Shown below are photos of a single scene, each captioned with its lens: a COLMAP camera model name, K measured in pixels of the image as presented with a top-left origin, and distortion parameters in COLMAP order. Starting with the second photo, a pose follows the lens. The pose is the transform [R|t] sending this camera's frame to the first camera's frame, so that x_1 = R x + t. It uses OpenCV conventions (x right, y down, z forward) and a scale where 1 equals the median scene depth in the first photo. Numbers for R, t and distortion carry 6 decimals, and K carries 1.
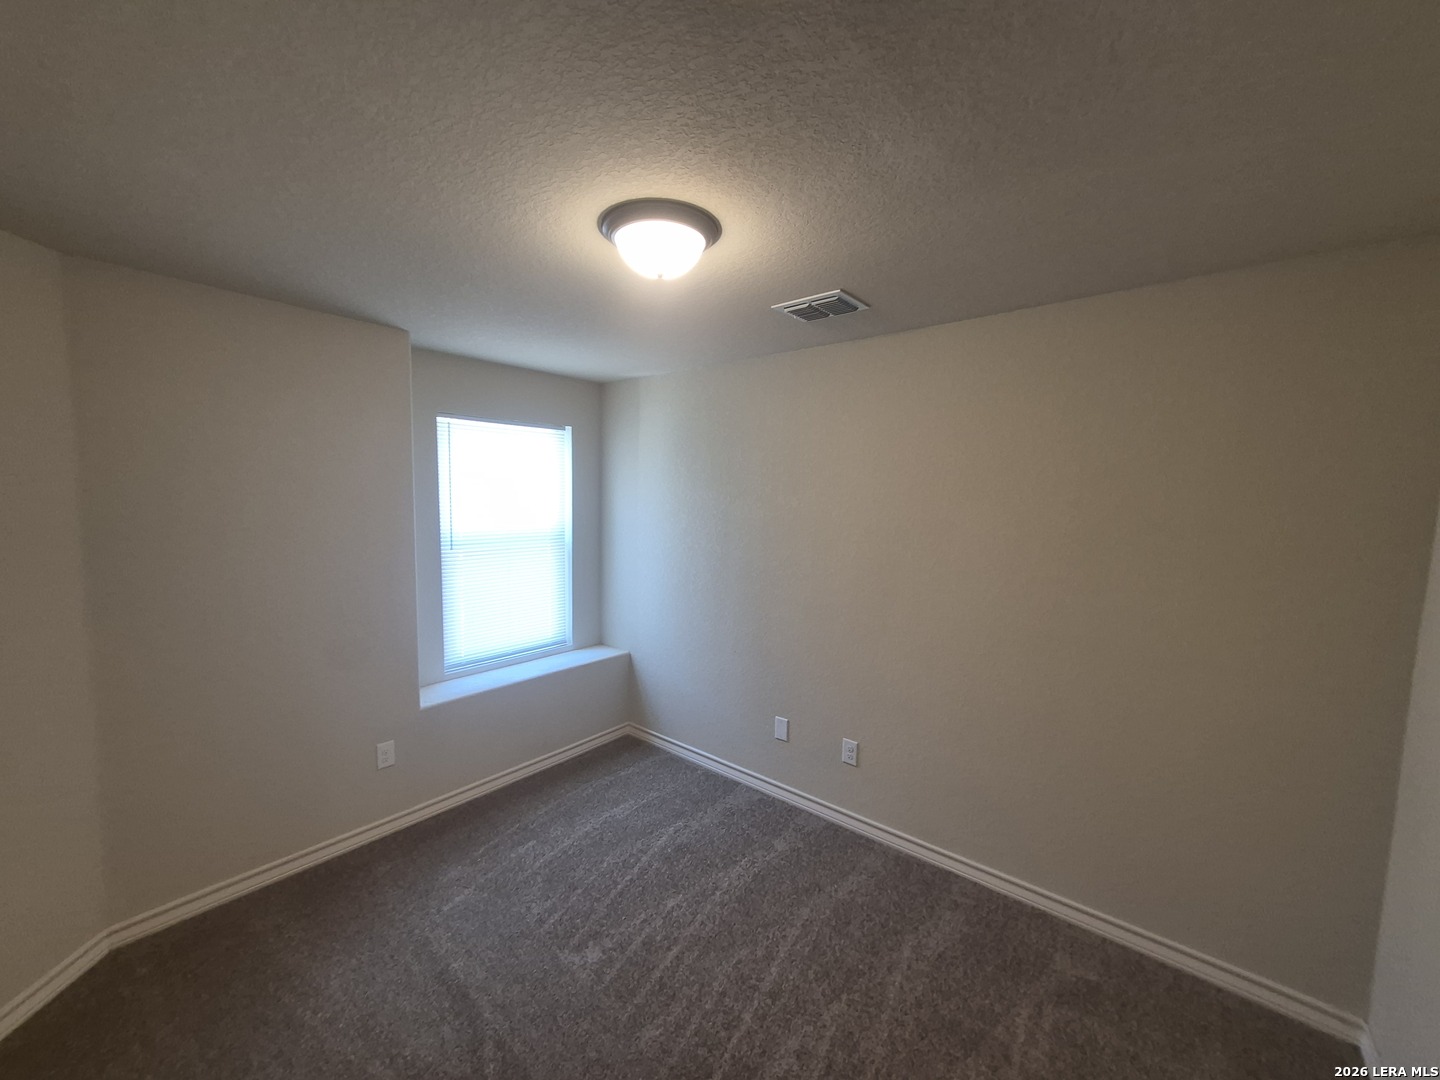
lens RADIAL K [[569.0, 0, 709.8], [0, 569.0, 539.3], [0, 0, 1]] dist [0.010440, 0.000064]
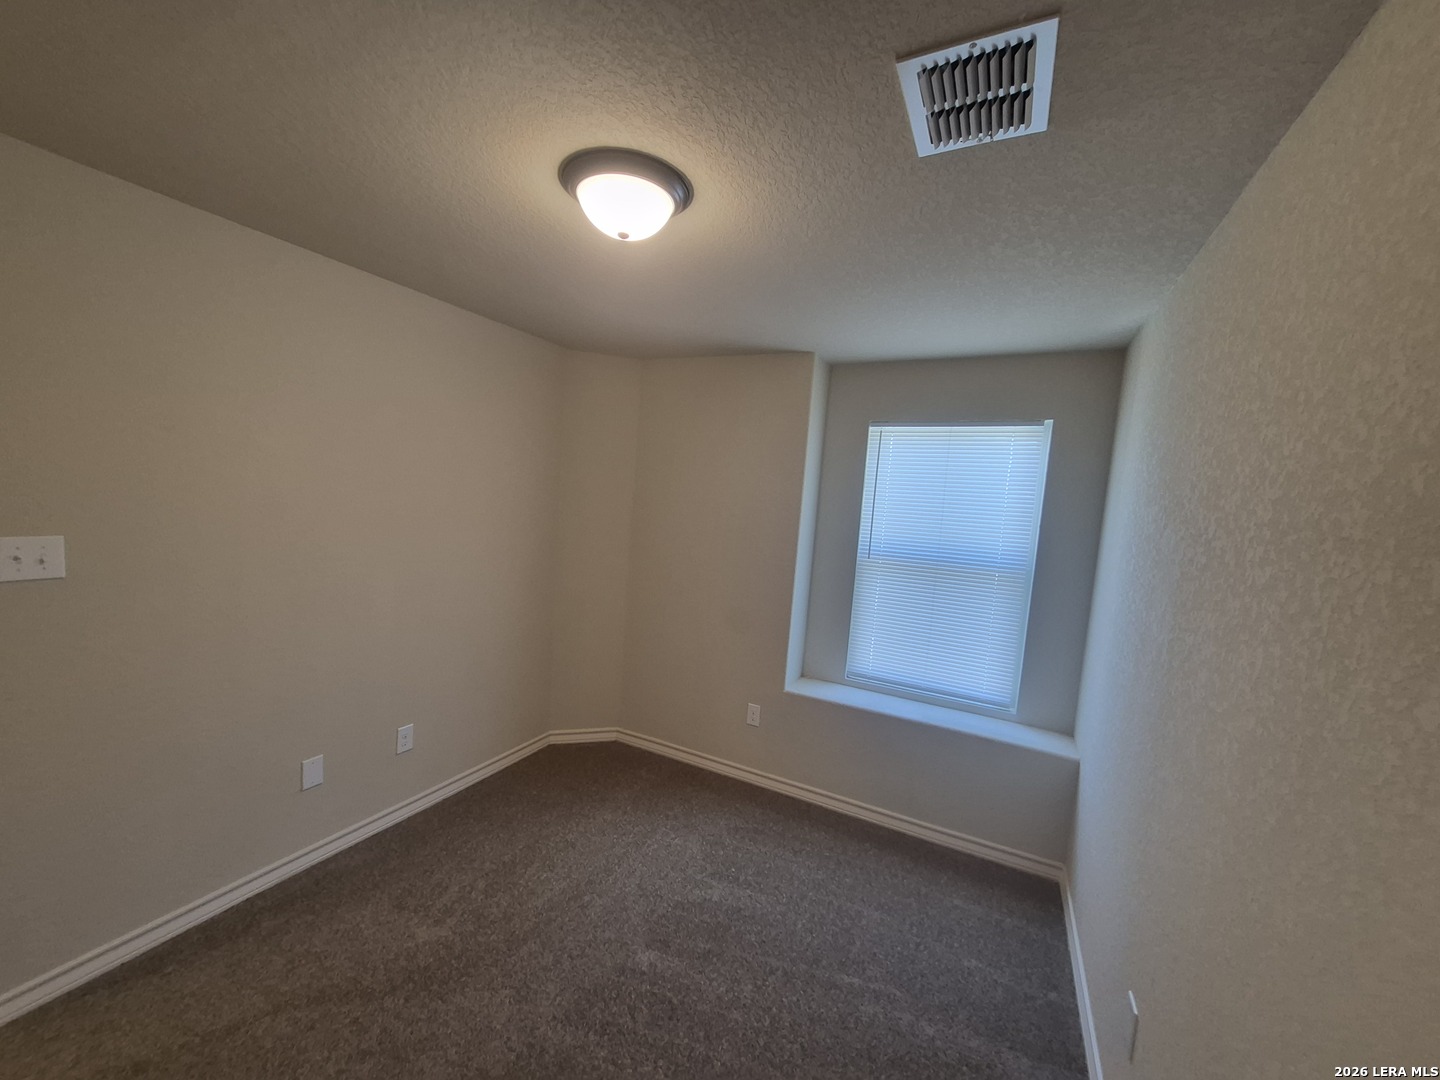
lens RADIAL K [[569.0, 0, 717.3], [0, 569.0, 536.9], [0, 0, 1]] dist [0.010440, 0.000064]
pose [[0.213832, 0.077586, -0.973785, 0.425197], [-0.136225, 0.989469, 0.048922, -0.029347], [0.967326, 0.122193, 0.222149, 0.485889]]
